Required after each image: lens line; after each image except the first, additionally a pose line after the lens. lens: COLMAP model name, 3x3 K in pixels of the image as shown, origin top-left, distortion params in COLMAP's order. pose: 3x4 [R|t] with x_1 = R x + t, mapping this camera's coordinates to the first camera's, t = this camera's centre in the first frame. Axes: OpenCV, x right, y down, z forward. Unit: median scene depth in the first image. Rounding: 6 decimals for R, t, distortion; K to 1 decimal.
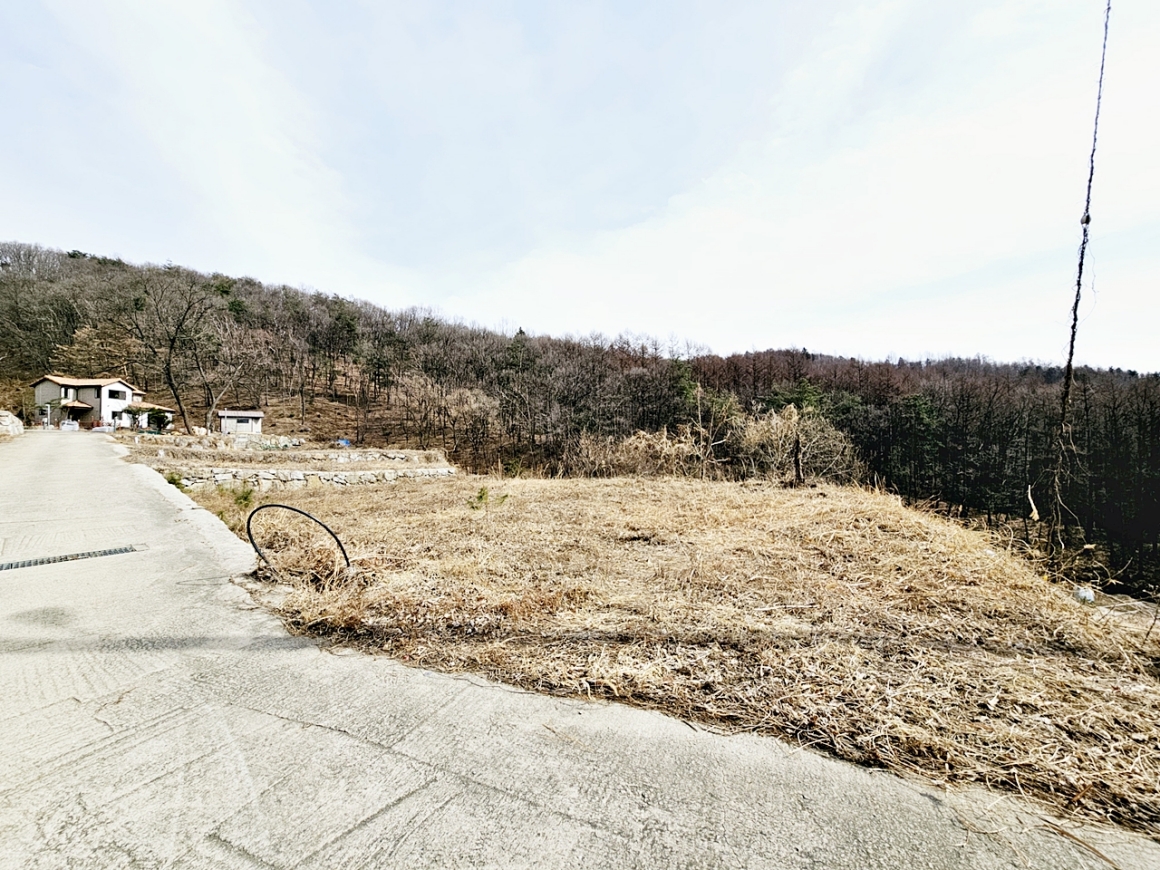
lens RADIAL K [[473.0, 0, 577.0], [0, 473.0, 434.8], [0, 0, 1]] dist [-0.003047, 0.001290]
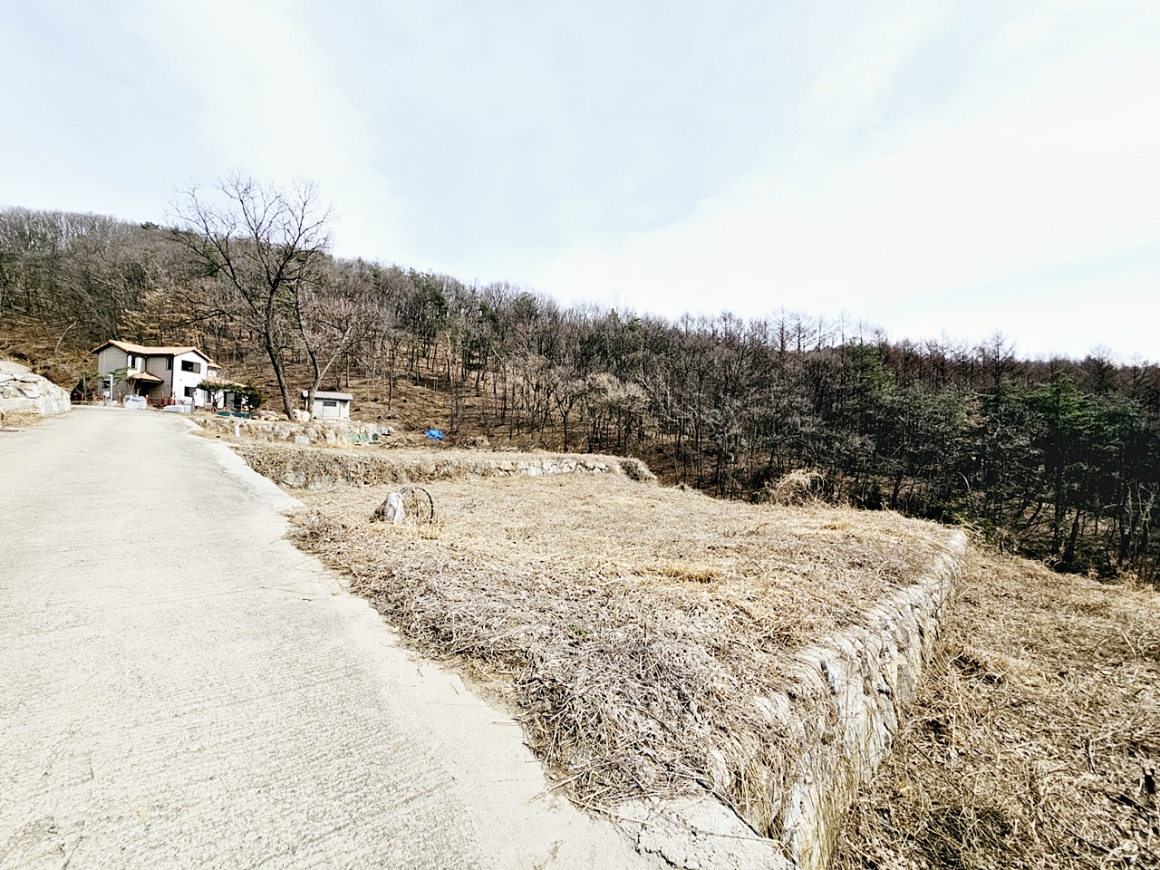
lens RADIAL K [[473.0, 0, 578.1], [0, 473.0, 436.9], [0, 0, 1]] dist [-0.003047, 0.001290]
pose [[0.996581, 0.039261, -0.072691, -0.349177], [-0.037946, 0.999092, 0.019391, -0.005804], [0.073387, -0.016567, 0.997166, 0.333829]]
